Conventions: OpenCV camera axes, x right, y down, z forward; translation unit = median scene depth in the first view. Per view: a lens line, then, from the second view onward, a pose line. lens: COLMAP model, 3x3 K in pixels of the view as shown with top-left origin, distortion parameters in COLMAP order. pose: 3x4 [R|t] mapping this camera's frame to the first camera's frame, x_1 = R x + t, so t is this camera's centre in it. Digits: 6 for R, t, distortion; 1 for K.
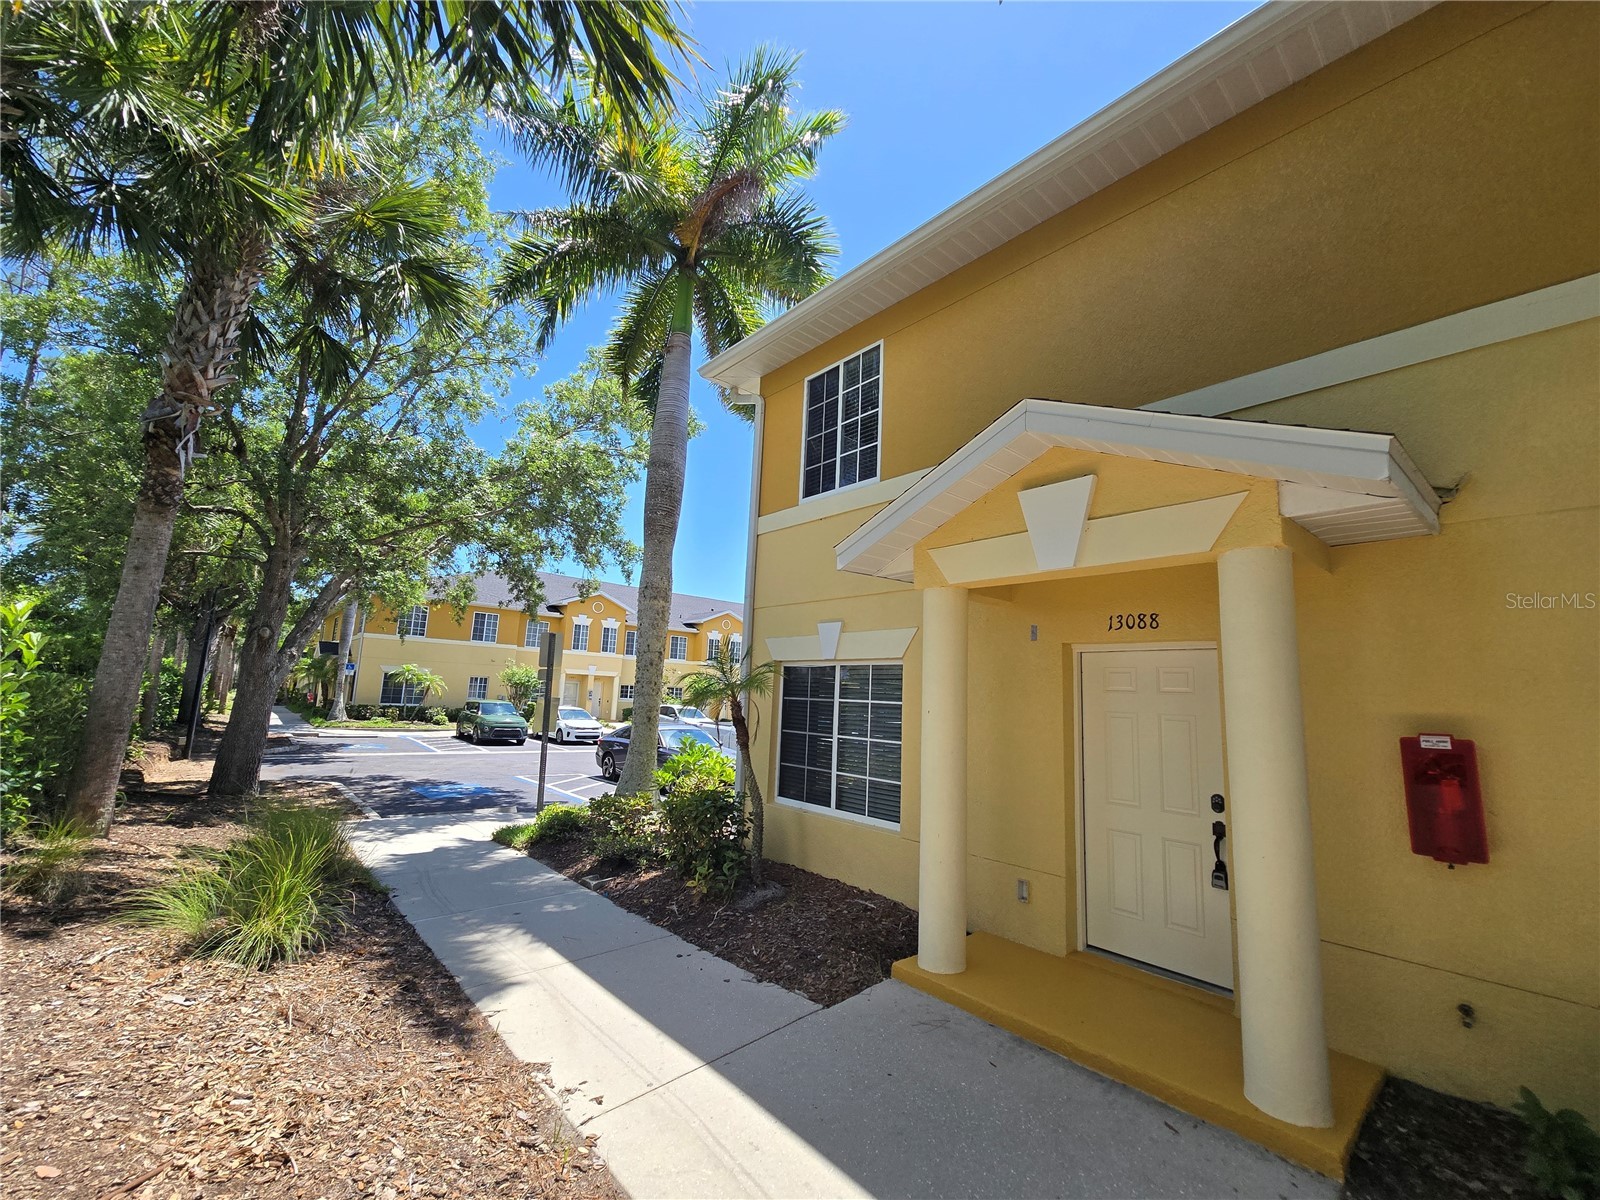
lens RADIAL K [[652.9, 0, 800.0], [0, 652.9, 600.0], [0, 0, 1]] dist [-0.001356, -0.000099]
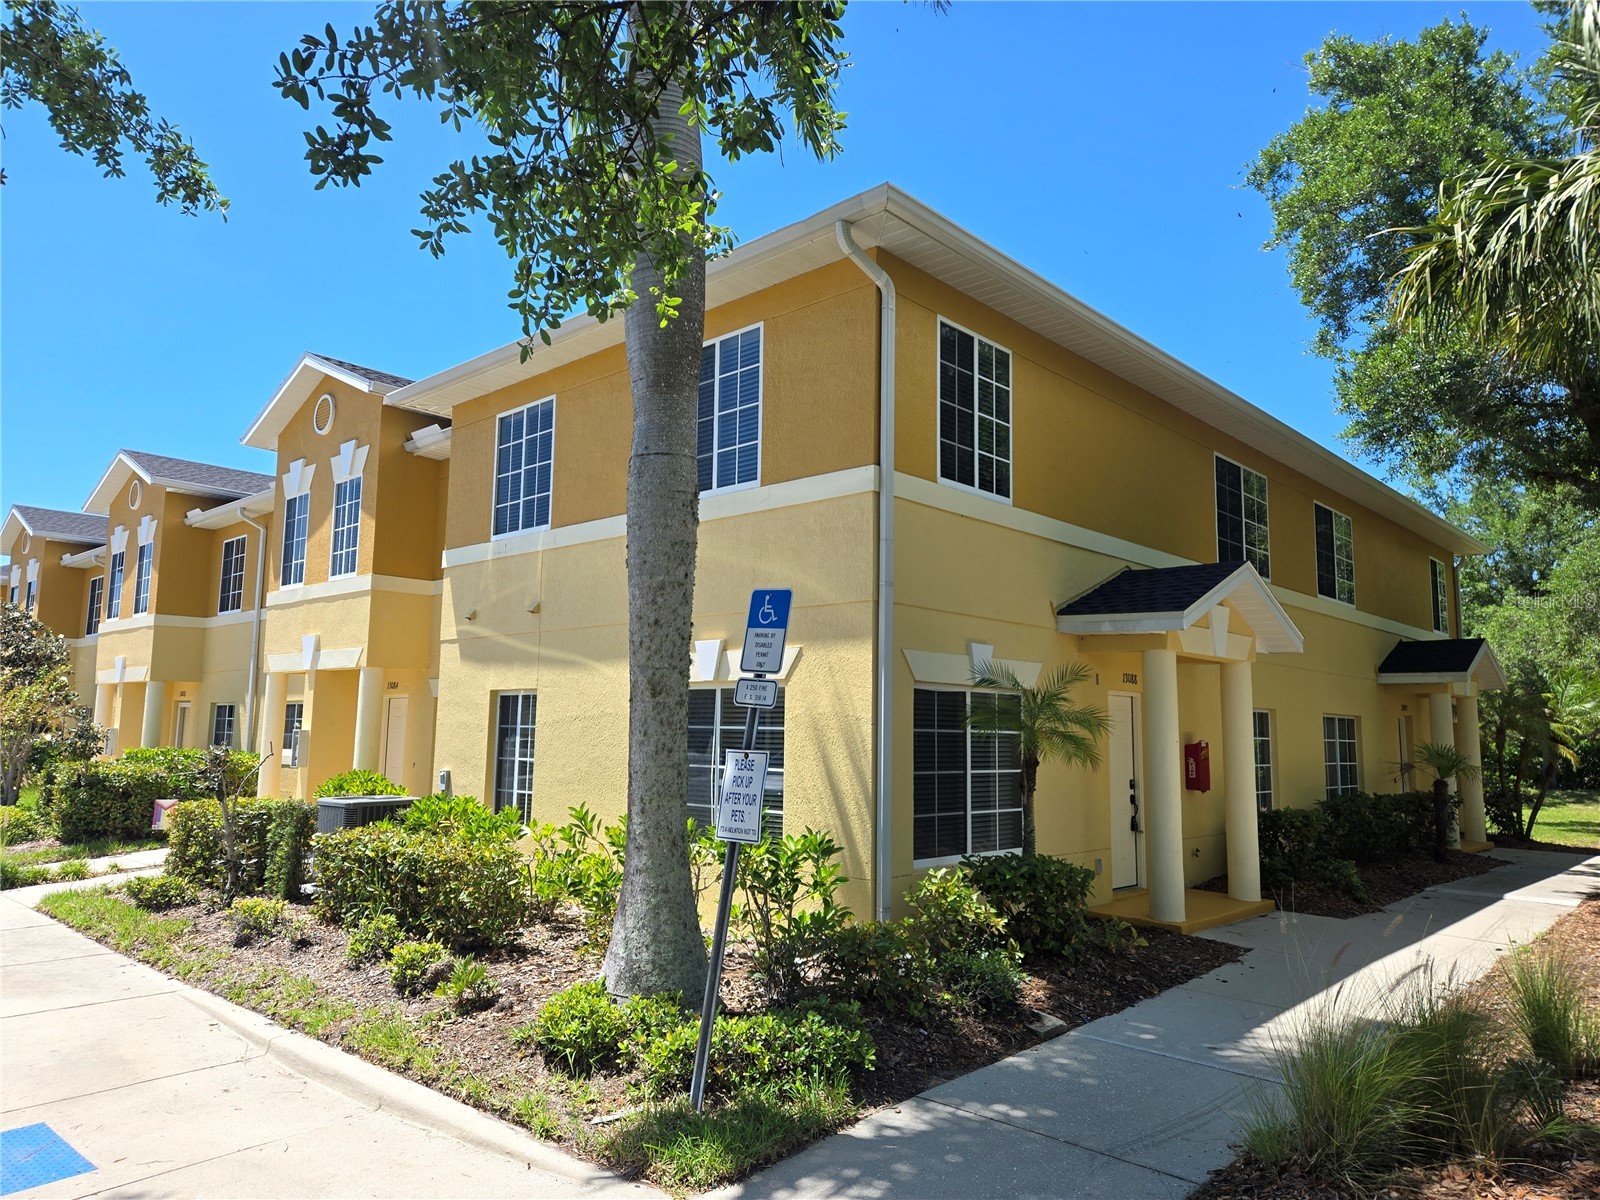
lens RADIAL K [[1067.4, 0, 800.0], [0, 1067.4, 600.0], [0, 0, 1]] dist [0.006636, 0.000706]
pose [[-0.106991, 0.079163, 0.991104, -1.309249], [-0.169454, 0.980789, -0.096632, 0.151259], [-0.979713, -0.178286, -0.091521, 1.336560]]
